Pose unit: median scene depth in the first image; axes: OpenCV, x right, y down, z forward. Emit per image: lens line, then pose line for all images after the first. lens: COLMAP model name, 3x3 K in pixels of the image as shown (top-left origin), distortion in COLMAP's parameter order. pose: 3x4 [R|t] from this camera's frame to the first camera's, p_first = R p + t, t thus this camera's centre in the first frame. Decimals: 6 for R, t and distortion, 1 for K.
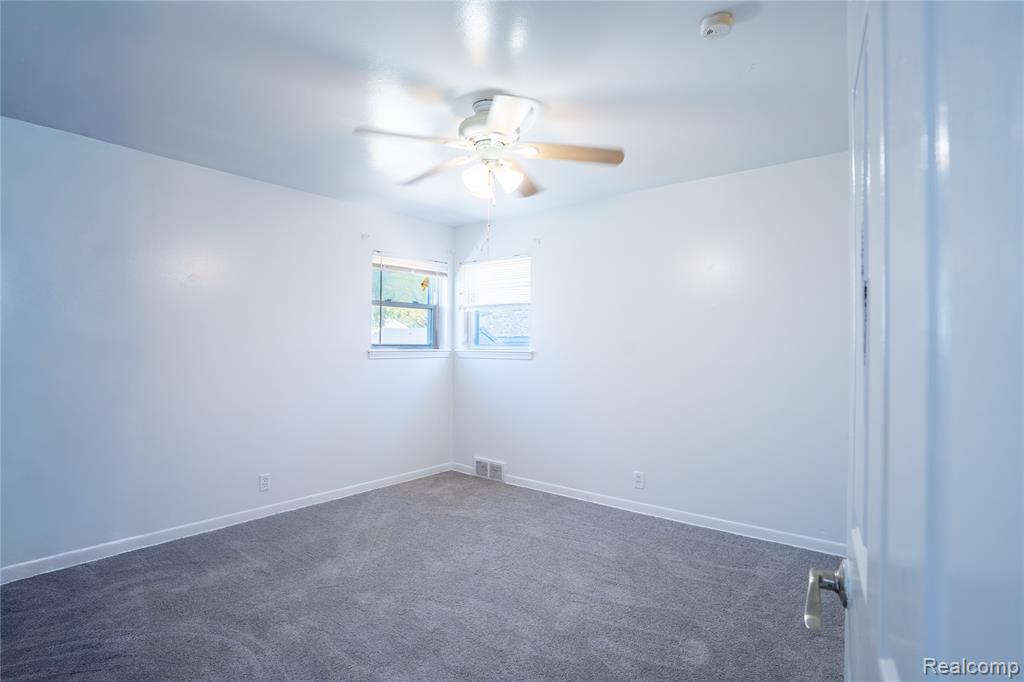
lens RADIAL K [[508.2, 0, 512.0], [0, 508.2, 341.0], [0, 0, 1]] dist [-0.066493, 0.033789]
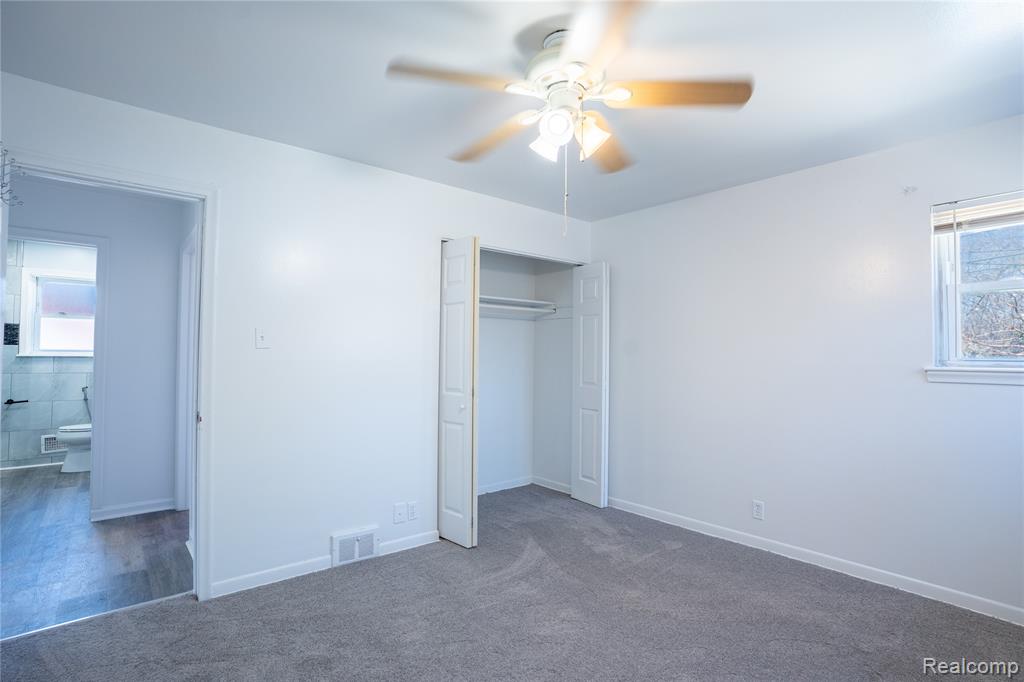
lens RADIAL K [[508.2, 0, 512.0], [0, 508.2, 341.0], [0, 0, 1]] dist [-0.066493, 0.033789]
pose [[-0.192206, -0.032423, -0.980819, 0.552384], [-0.006592, 0.999474, -0.031748, 0.010262], [0.981333, 0.000363, -0.192318, 0.839573]]
